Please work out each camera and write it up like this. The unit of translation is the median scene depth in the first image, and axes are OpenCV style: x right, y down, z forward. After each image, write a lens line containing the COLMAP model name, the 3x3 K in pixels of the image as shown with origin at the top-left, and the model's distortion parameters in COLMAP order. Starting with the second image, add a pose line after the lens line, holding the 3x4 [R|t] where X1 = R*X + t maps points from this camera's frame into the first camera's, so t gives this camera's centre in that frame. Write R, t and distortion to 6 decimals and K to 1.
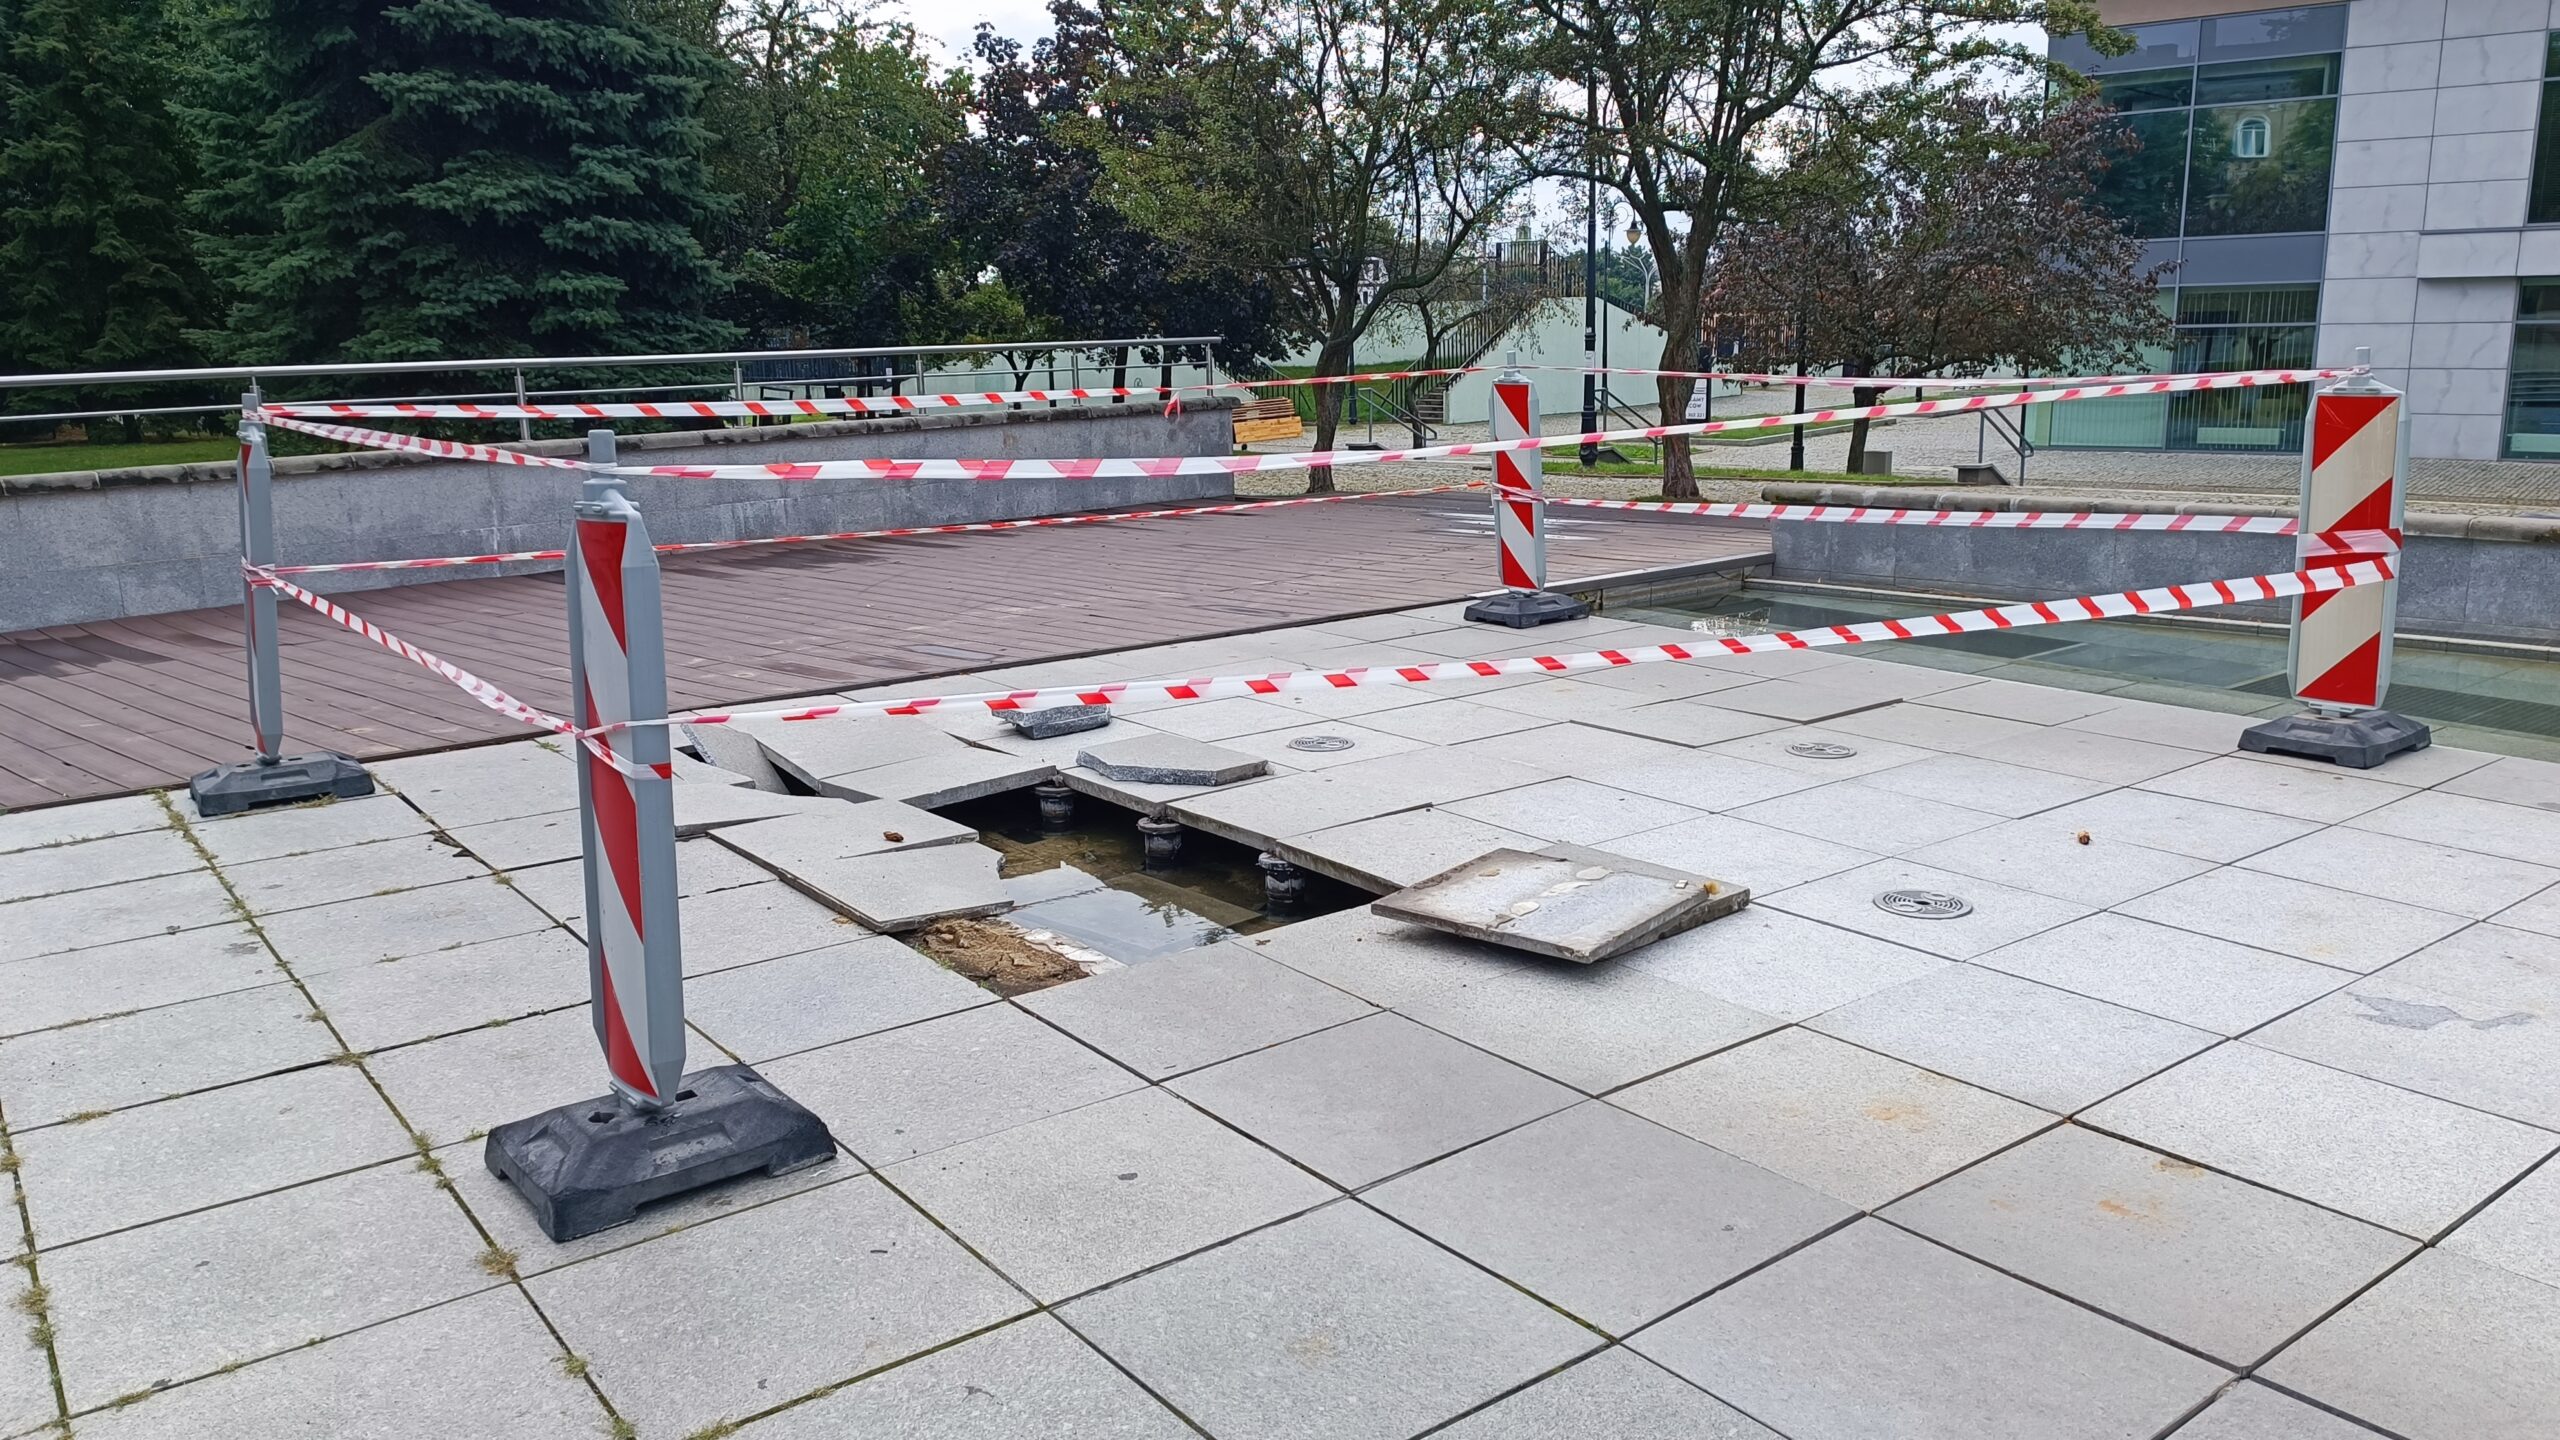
lens RADIAL K [[1841.1, 0, 1273.3], [0, 1841.1, 708.4], [0, 0, 1]] dist [0.050937, -0.049240]
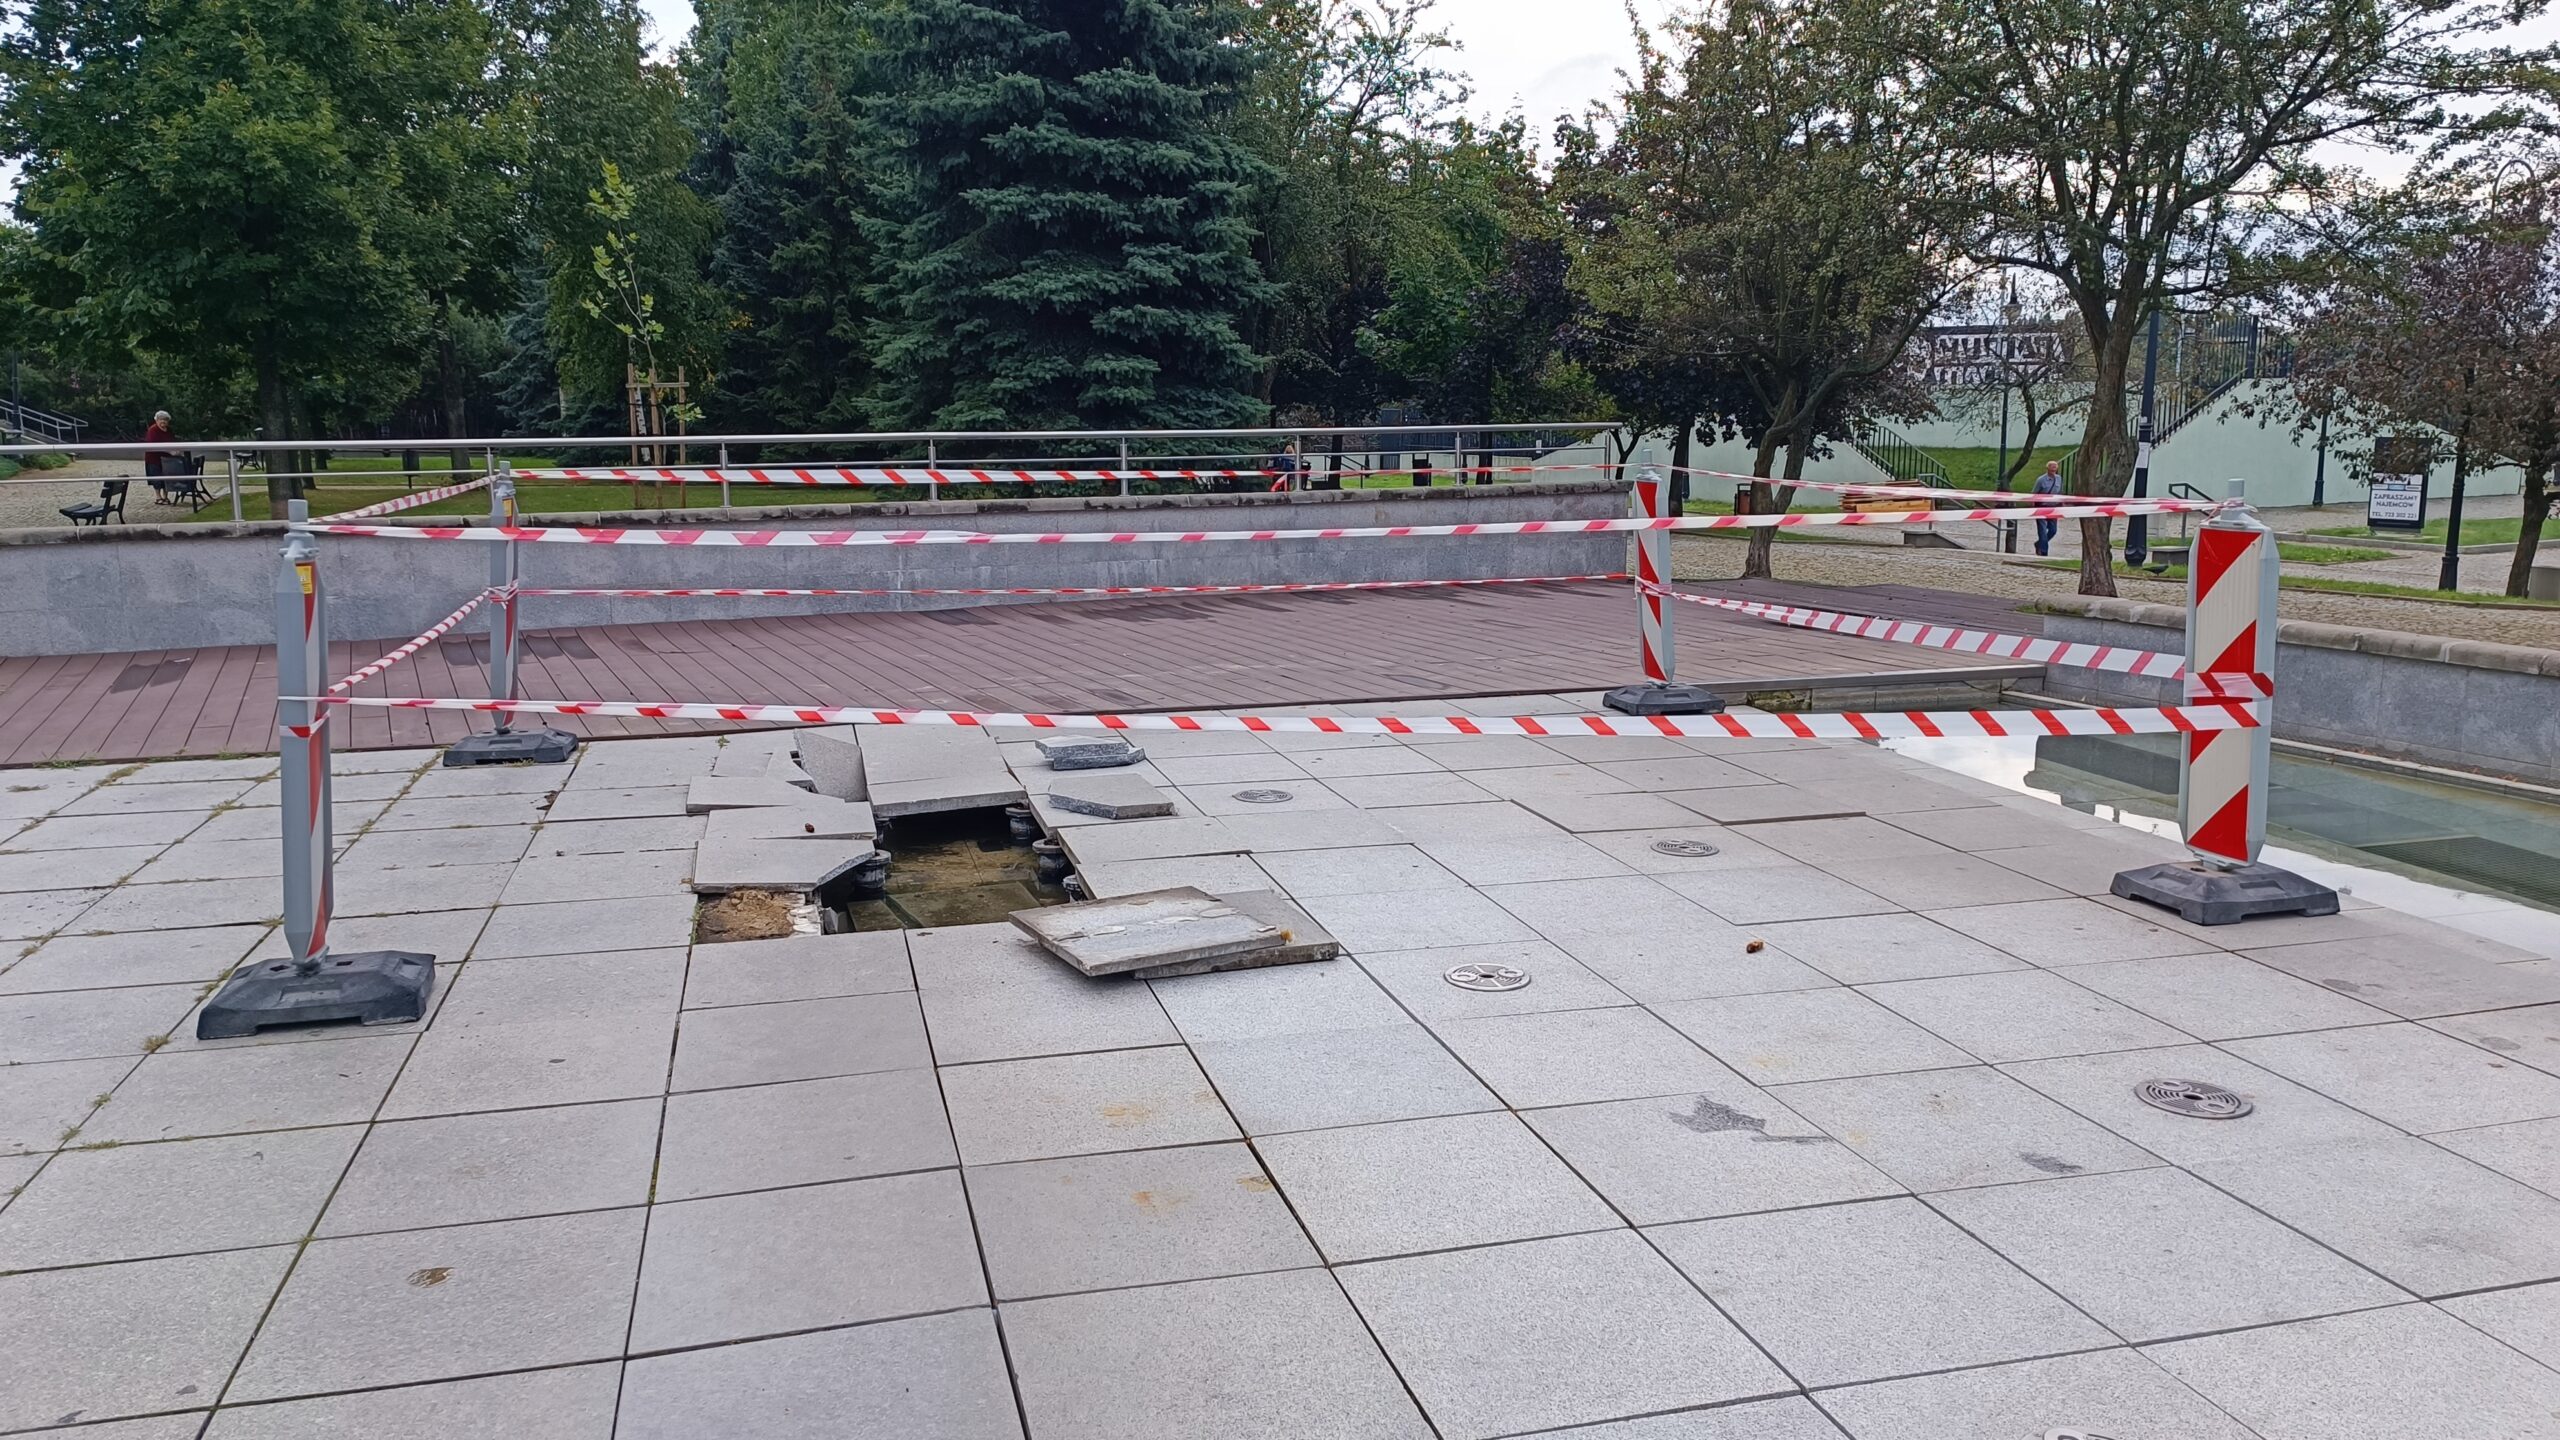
lens RADIAL K [[1848.9, 0, 1279.3], [0, 1848.9, 708.5], [0, 0, 1]] dist [0.044400, -0.058556]
pose [[0.926188, 0.079086, -0.368676, 0.324820], [-0.092731, 0.995502, -0.019410, -0.009730], [0.365483, 0.052165, 0.929355, -0.031483]]
